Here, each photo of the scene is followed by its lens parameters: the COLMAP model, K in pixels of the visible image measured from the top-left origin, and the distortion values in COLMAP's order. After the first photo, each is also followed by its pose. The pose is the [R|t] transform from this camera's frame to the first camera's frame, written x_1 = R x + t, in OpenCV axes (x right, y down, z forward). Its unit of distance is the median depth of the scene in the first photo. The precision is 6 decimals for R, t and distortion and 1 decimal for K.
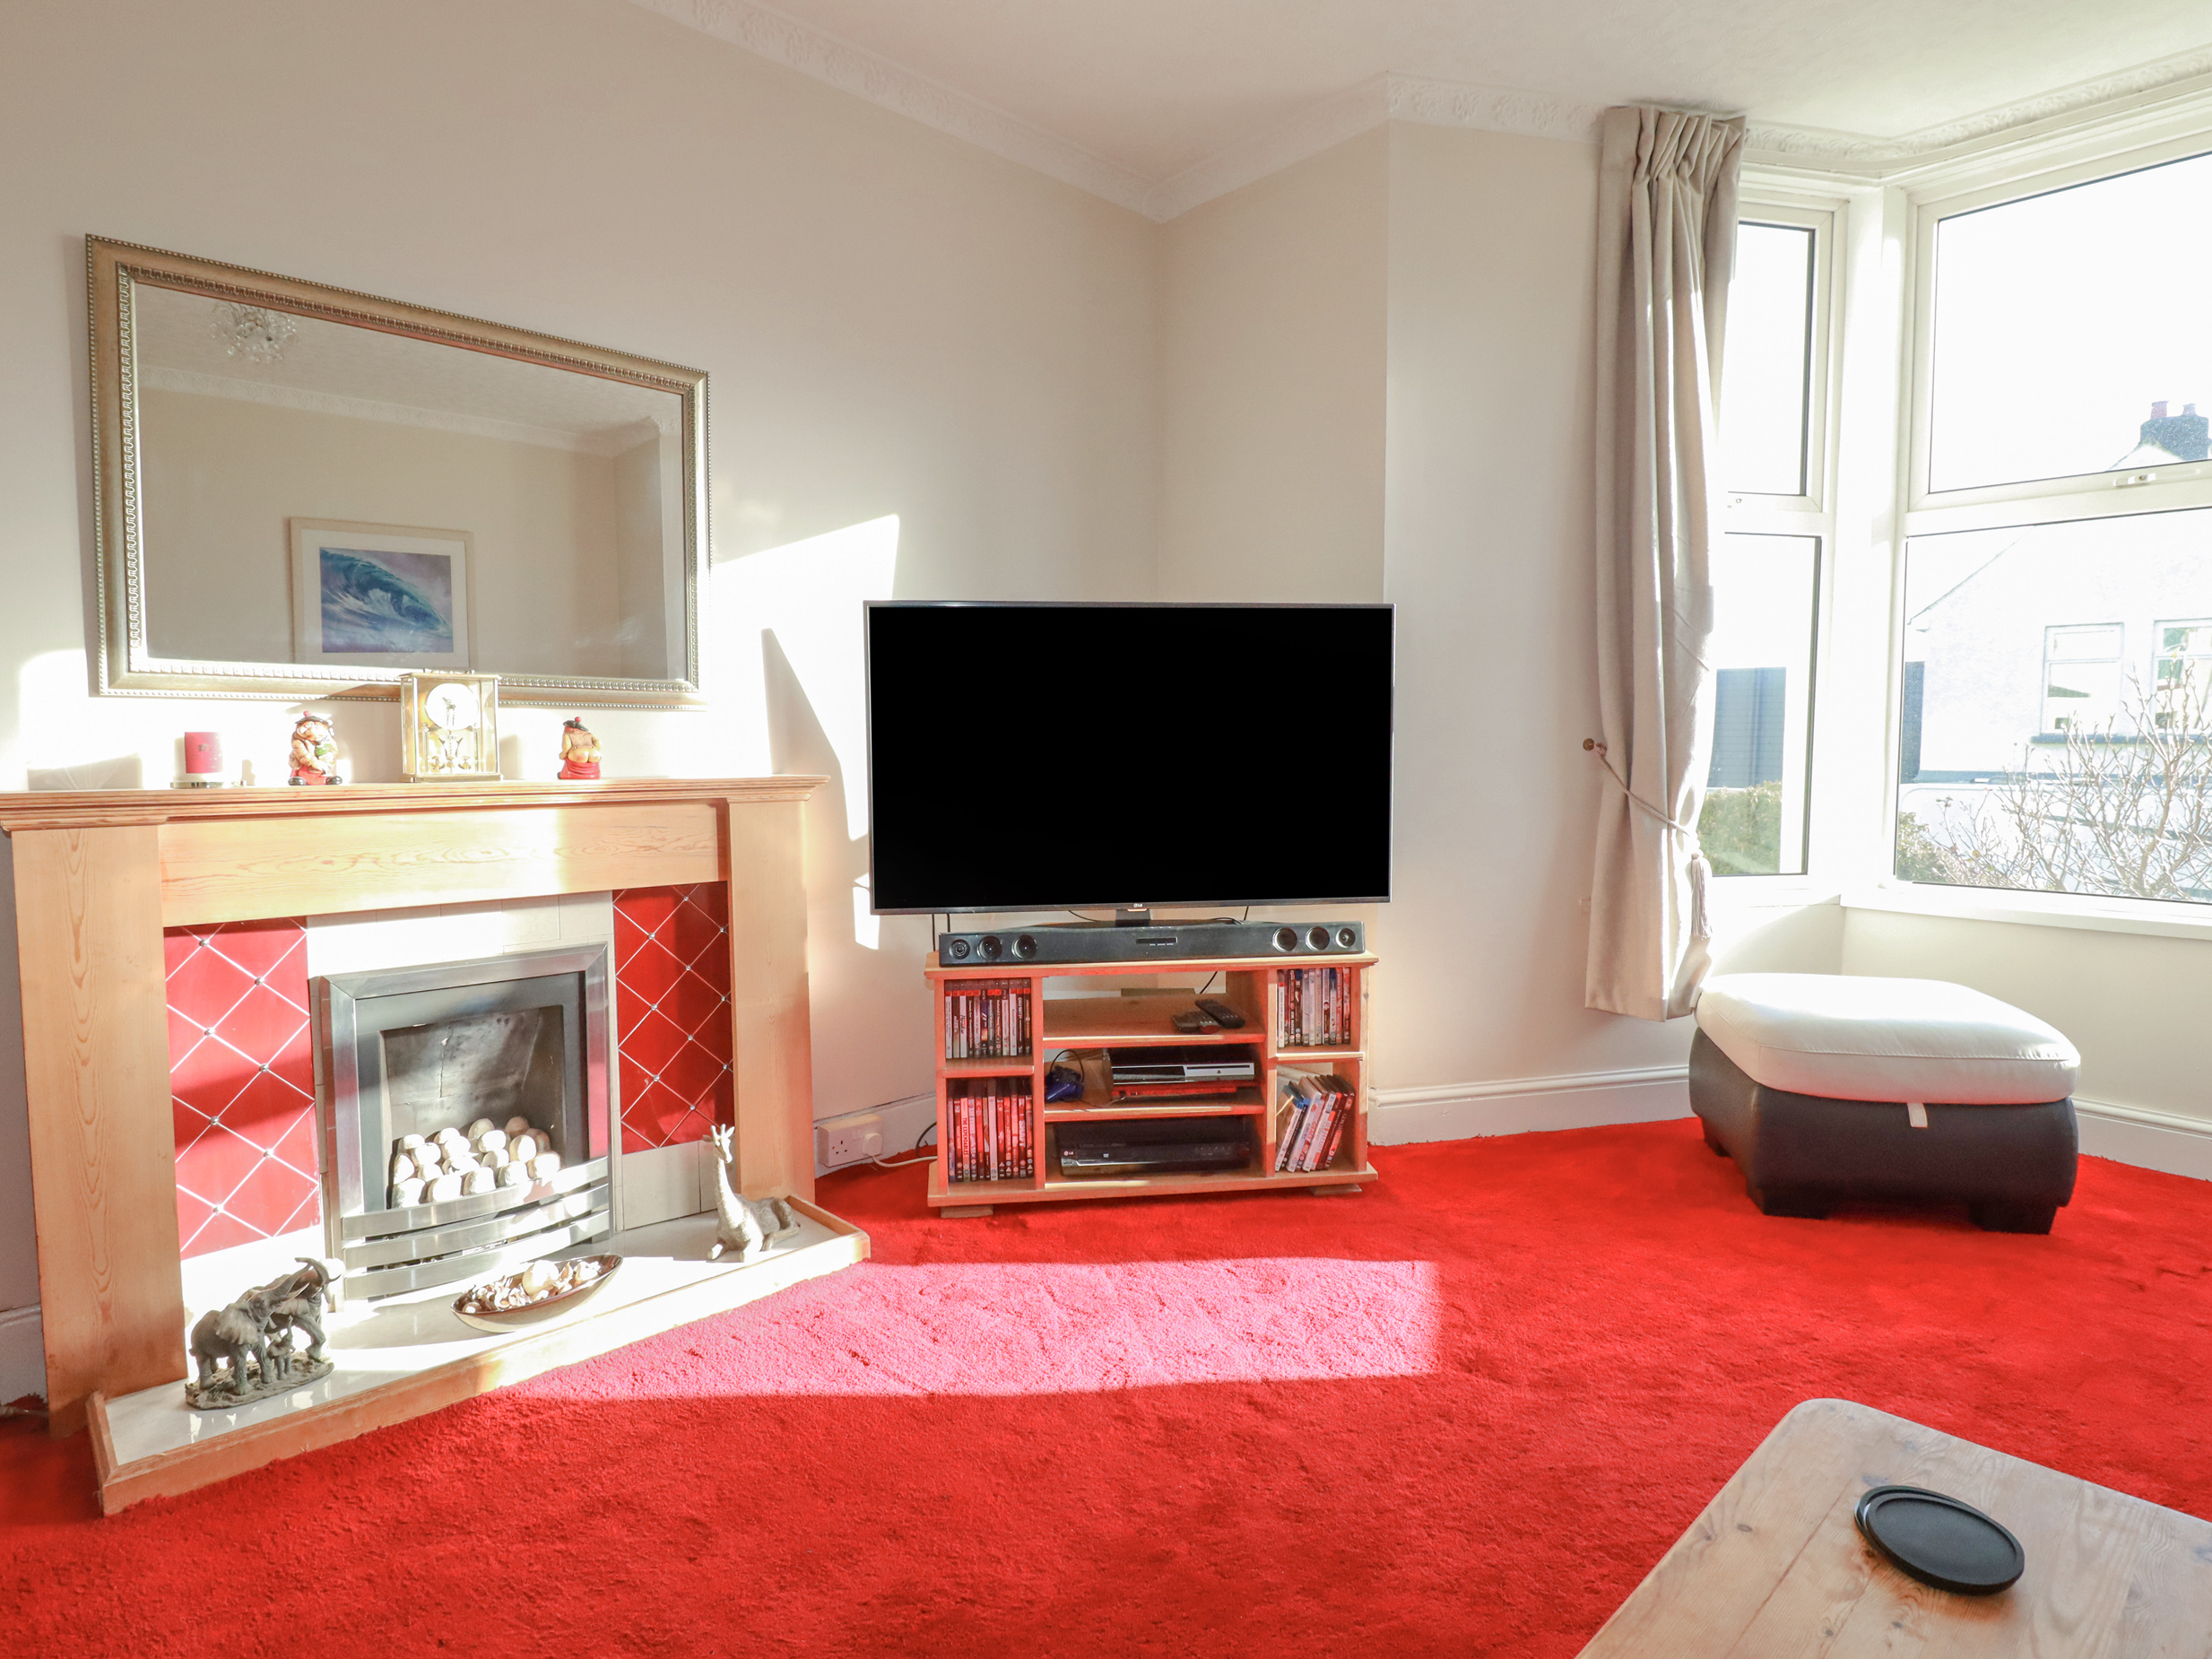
lens RADIAL K [[1192.6, 0, 1101.4], [0, 1192.6, 826.2], [0, 0, 1]] dist [-0.005609, -0.007699]
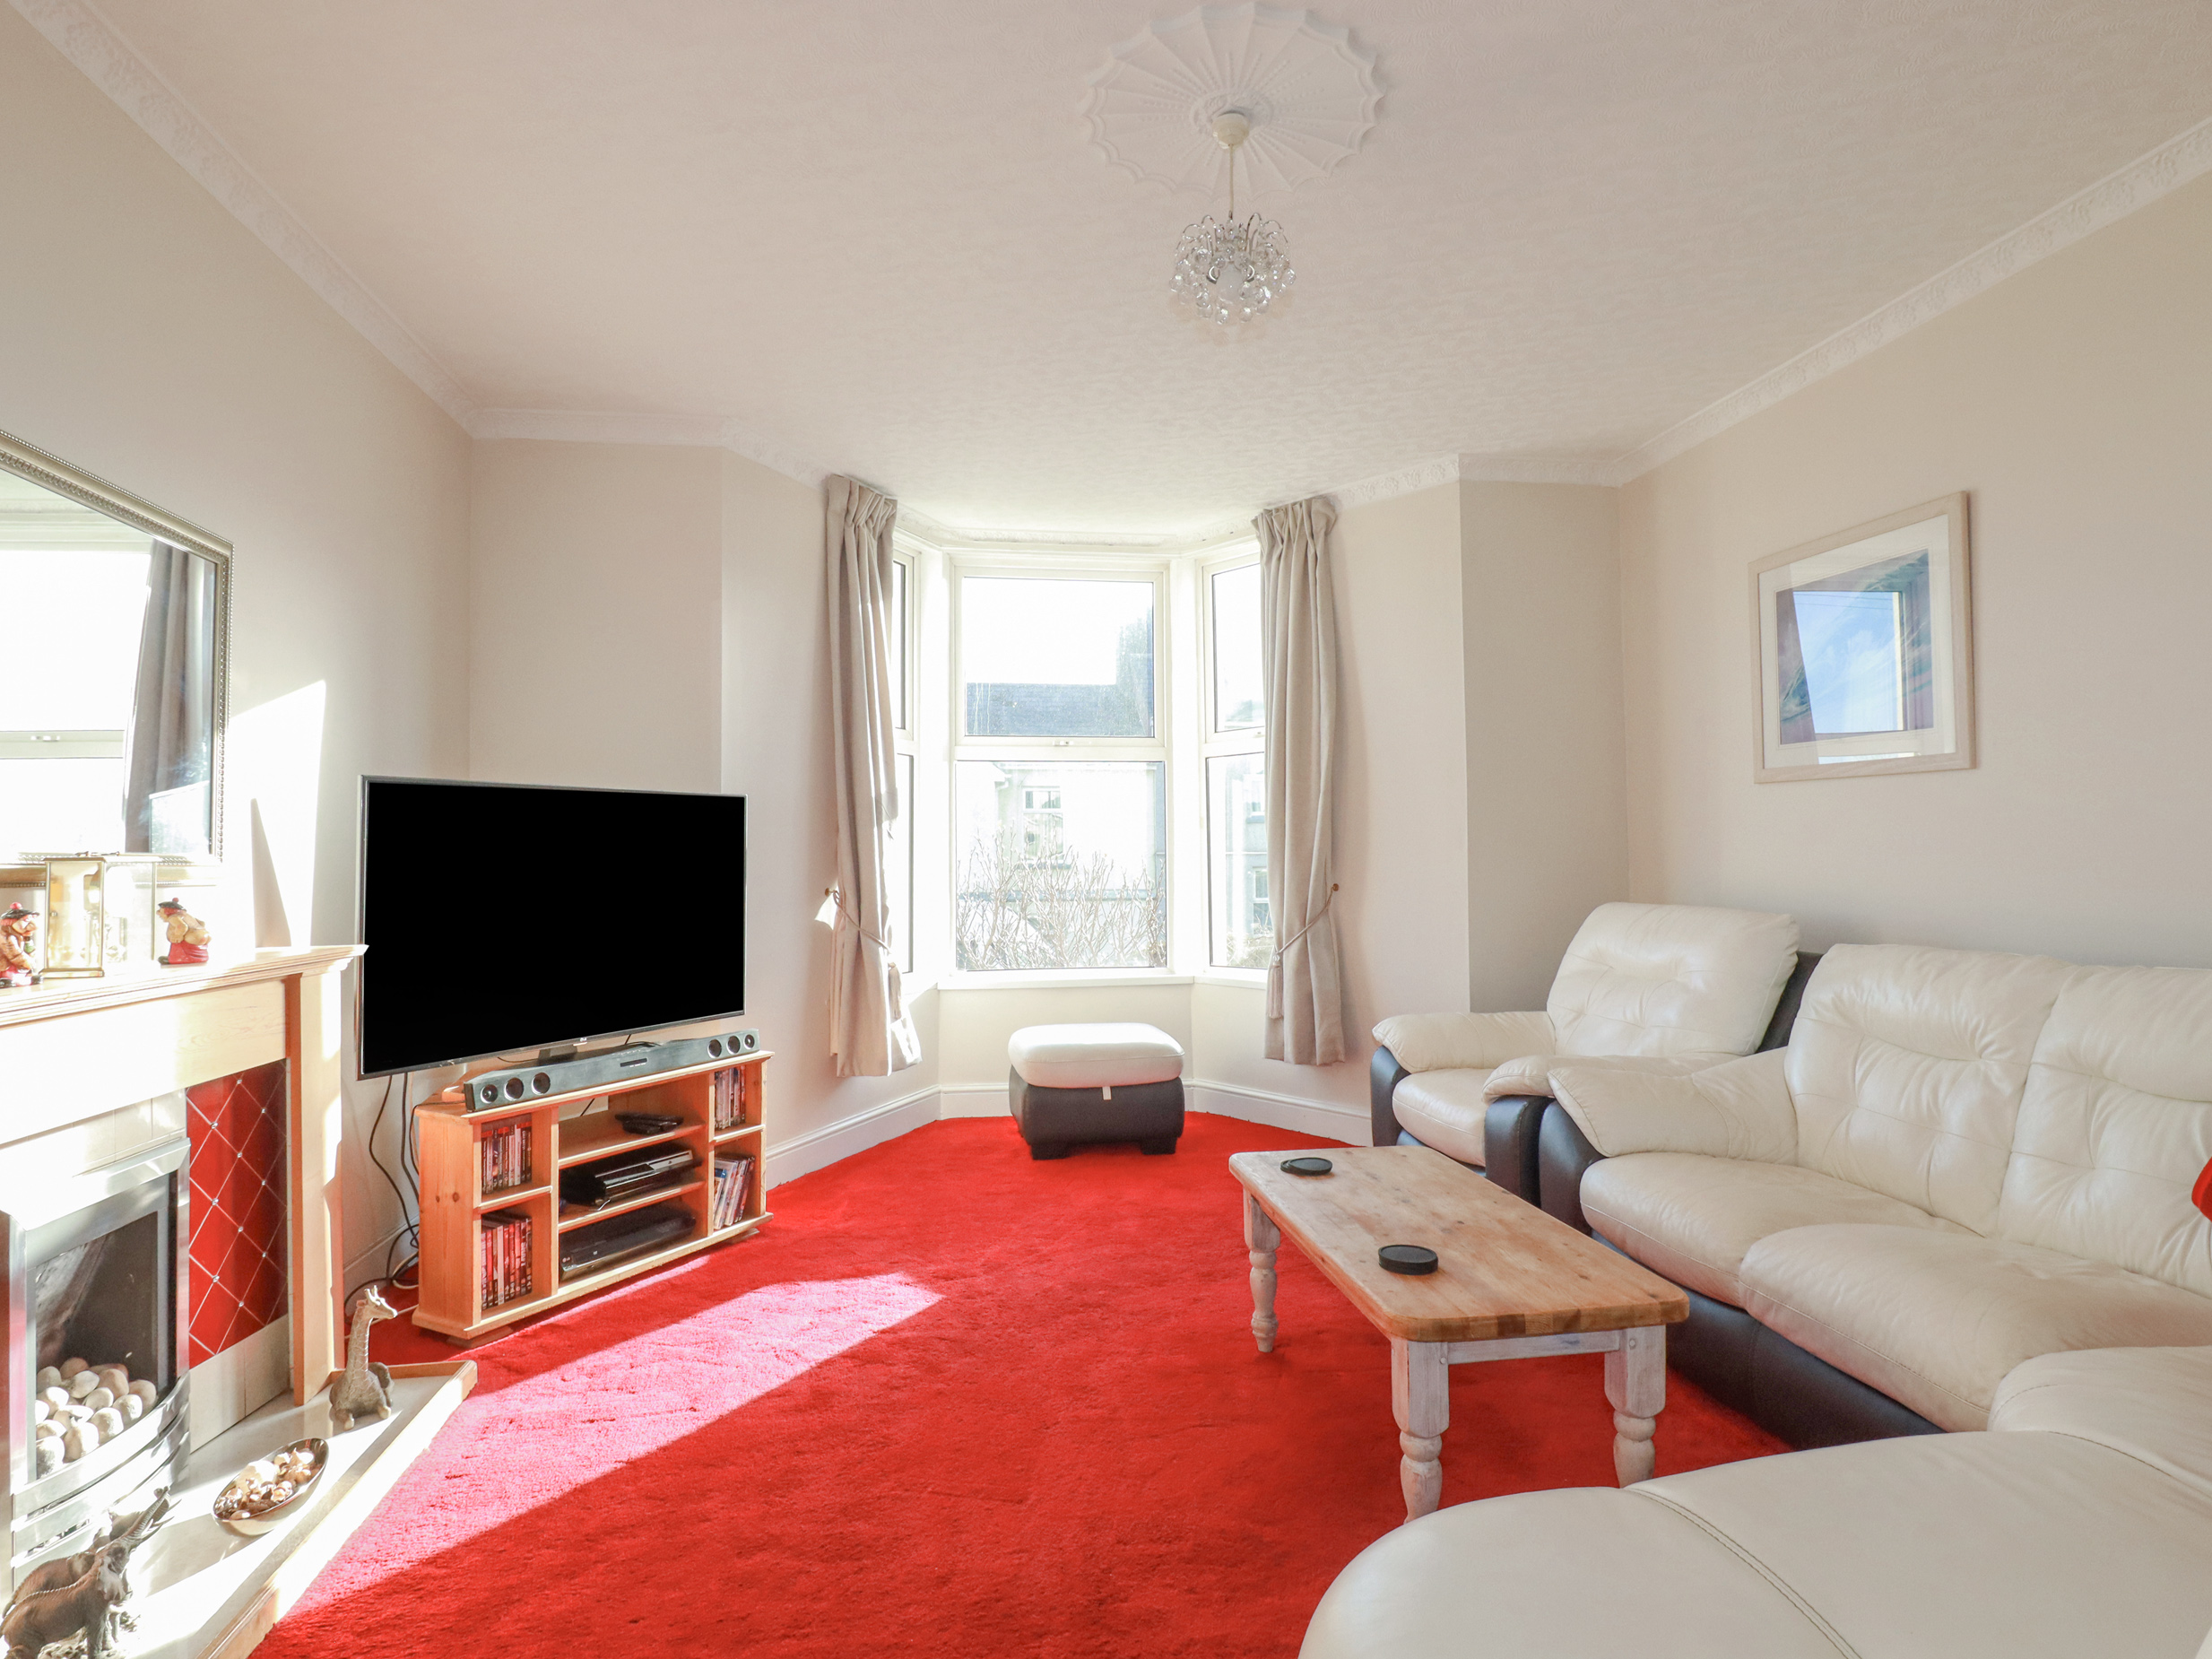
lens RADIAL K [[1192.6, 0, 1109.1], [0, 1192.6, 826.8], [0, 0, 1]] dist [-0.005609, -0.007699]
pose [[0.573288, 0.017750, 0.819162, -0.664845], [0.072242, 0.994777, -0.072113, -0.021321], [-0.816163, 0.100519, 0.569011, -0.124652]]
